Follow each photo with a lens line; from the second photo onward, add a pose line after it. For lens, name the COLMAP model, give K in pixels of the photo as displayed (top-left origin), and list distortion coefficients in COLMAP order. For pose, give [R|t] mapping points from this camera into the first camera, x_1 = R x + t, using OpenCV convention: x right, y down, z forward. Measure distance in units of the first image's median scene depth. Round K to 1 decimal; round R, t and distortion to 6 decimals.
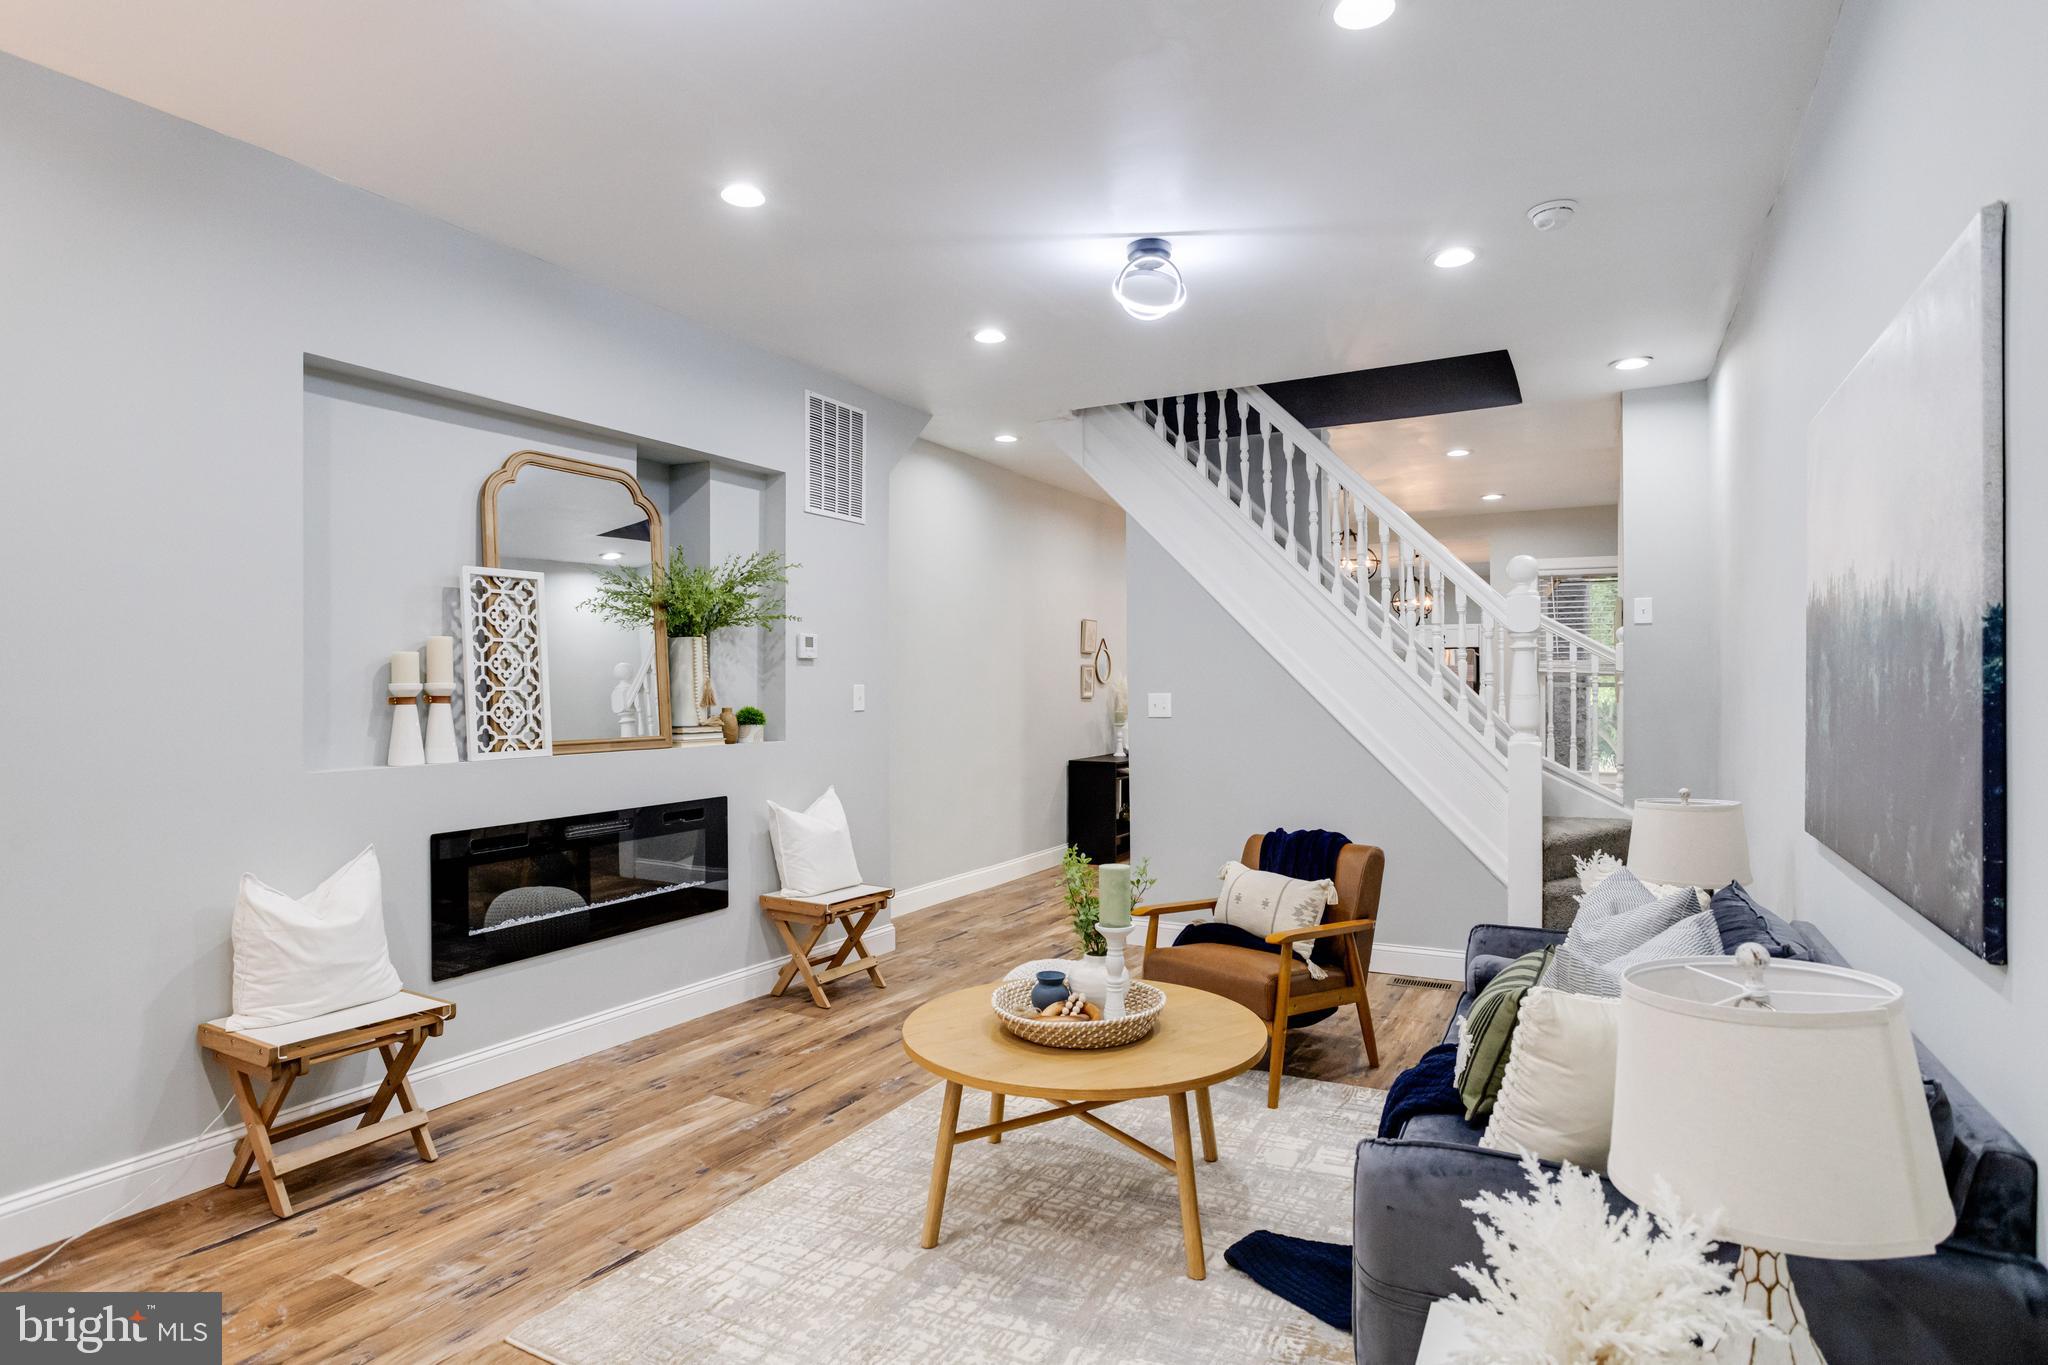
lens RADIAL K [[1075.1, 0, 1014.0], [0, 1075.1, 688.7], [0, 0, 1]] dist [-0.048723, 0.026642]
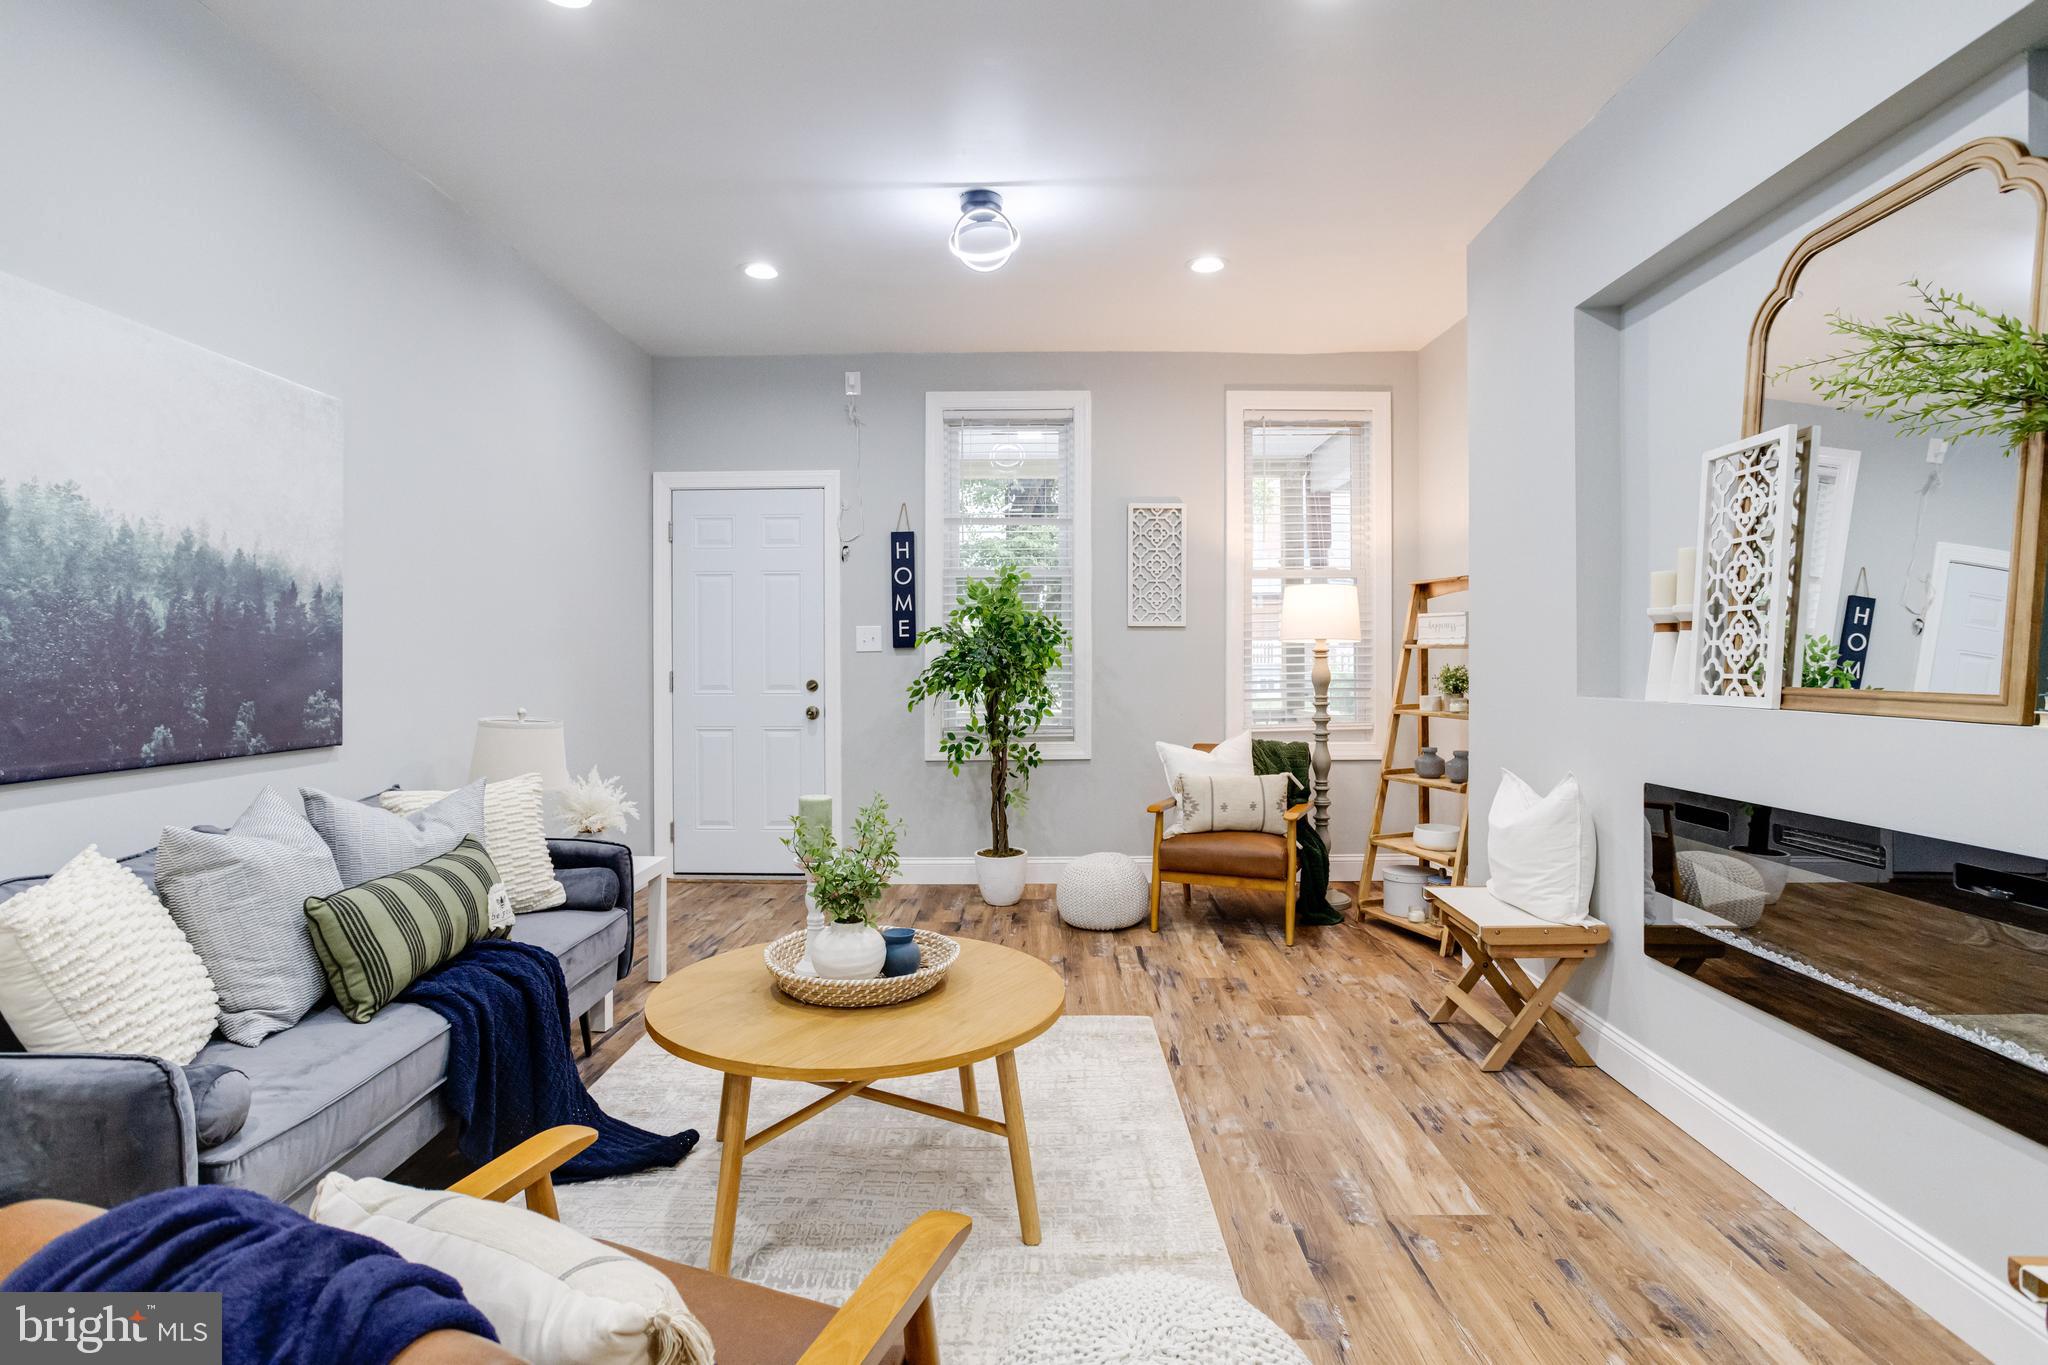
lens RADIAL K [[1013.1, 0, 1029.3], [0, 1013.1, 673.3], [0, 0, 1]] dist [-0.050400, 0.028336]
pose [[-0.876902, 0.009915, -0.480566, 0.262696], [0.002499, 0.999868, 0.016070, 0.032519], [0.480662, 0.012891, -0.876811, 1.387516]]
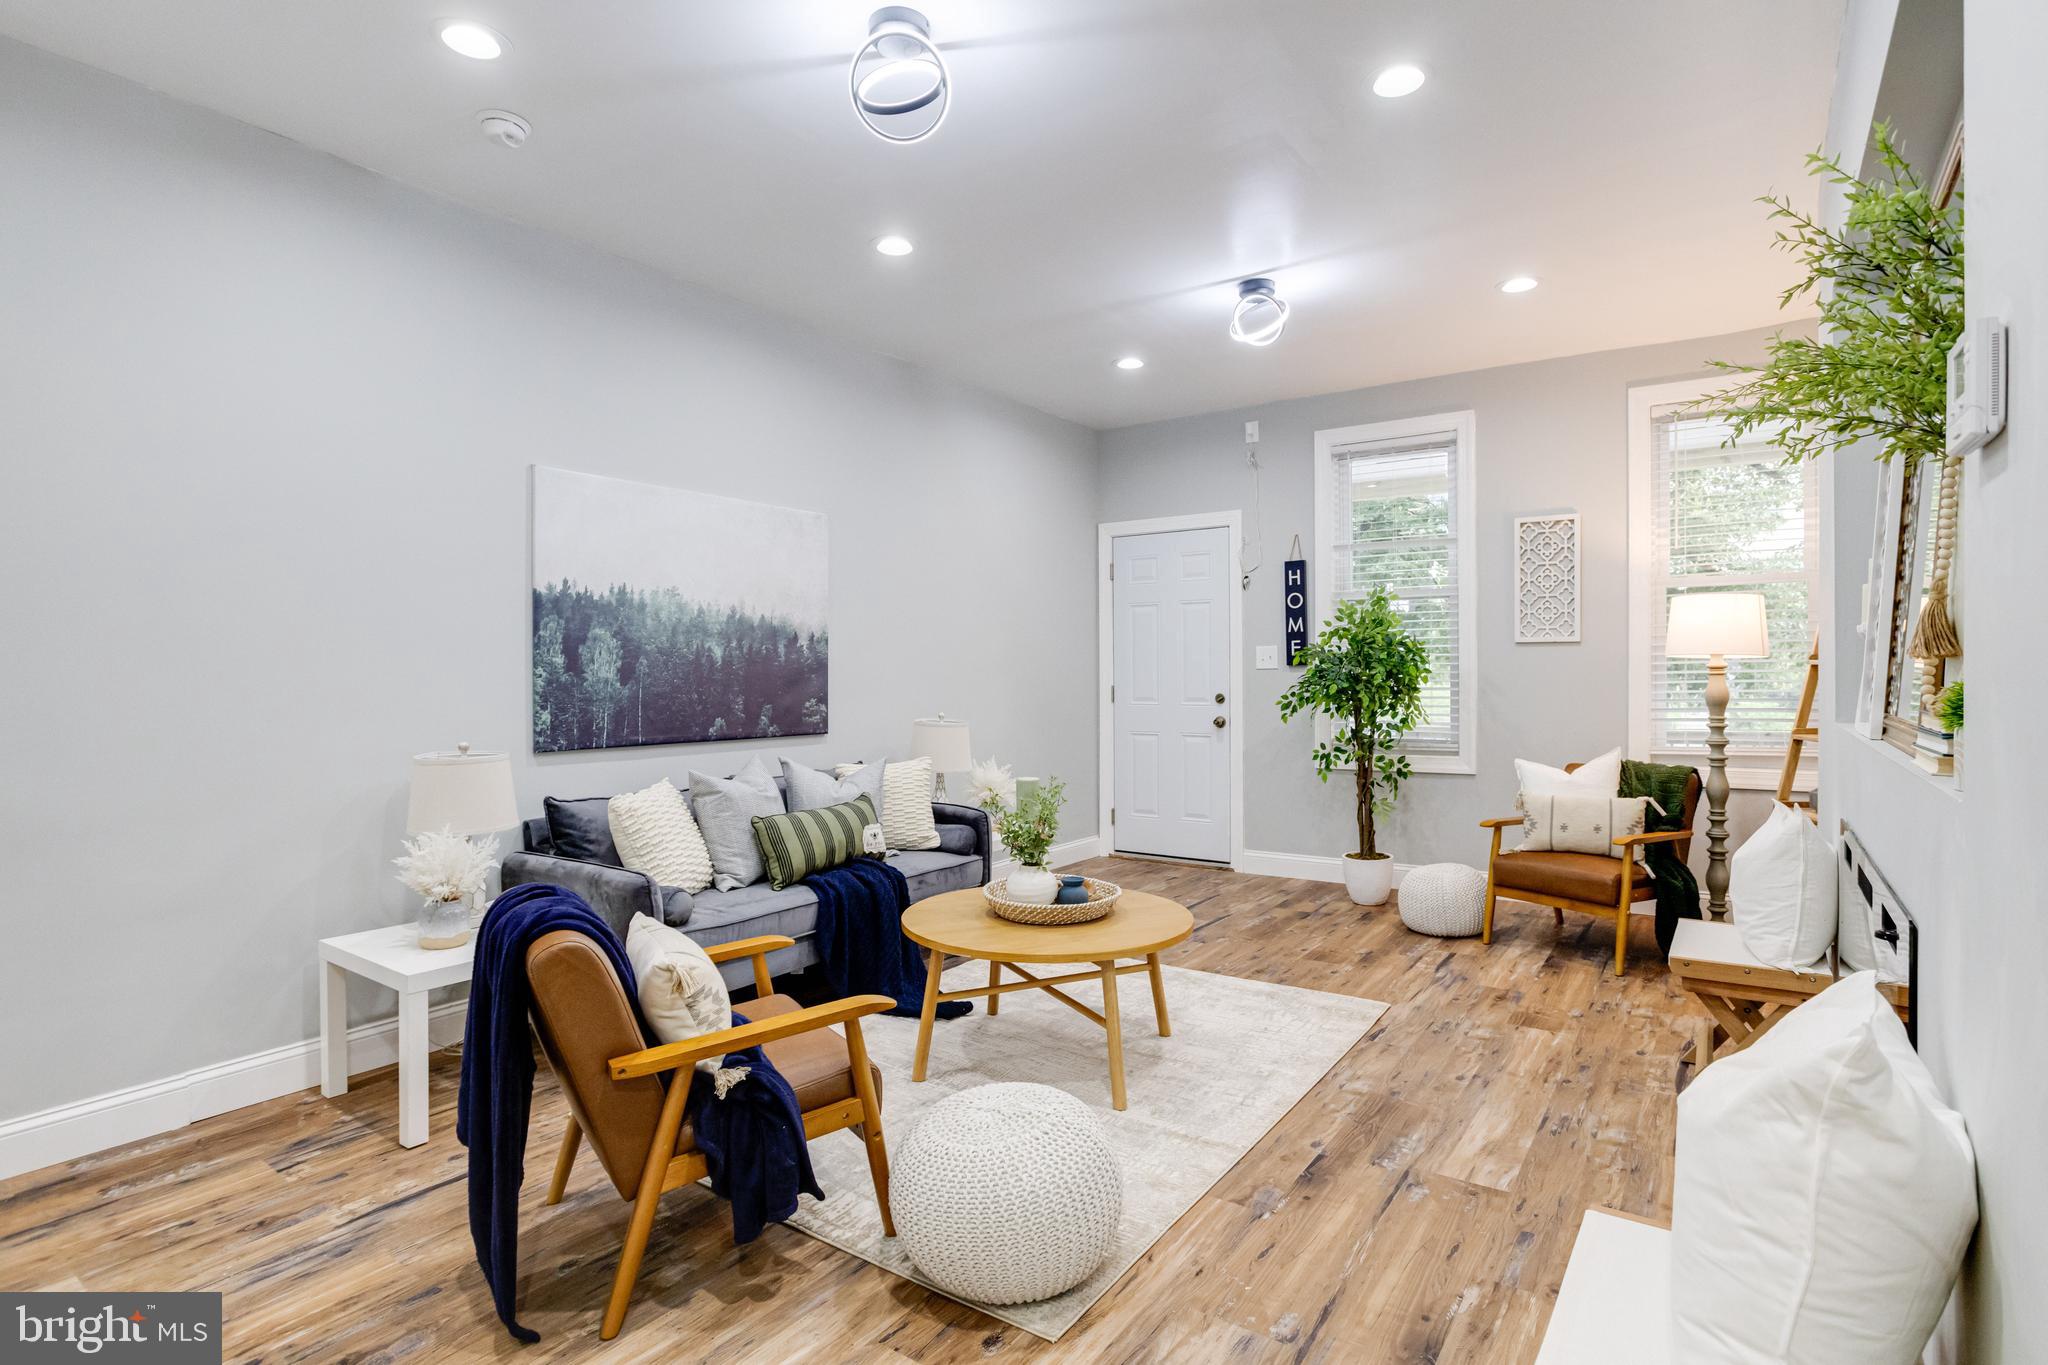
lens RADIAL K [[1020.8, 0, 1037.6], [0, 1020.8, 689.6], [0, 0, 1]] dist [-0.033106, 0.000988]
pose [[-0.995753, 0.005776, 0.091885, -0.026791], [0.007520, 0.999798, 0.018646, 0.023712], [-0.091759, 0.019258, -0.995595, 1.687591]]
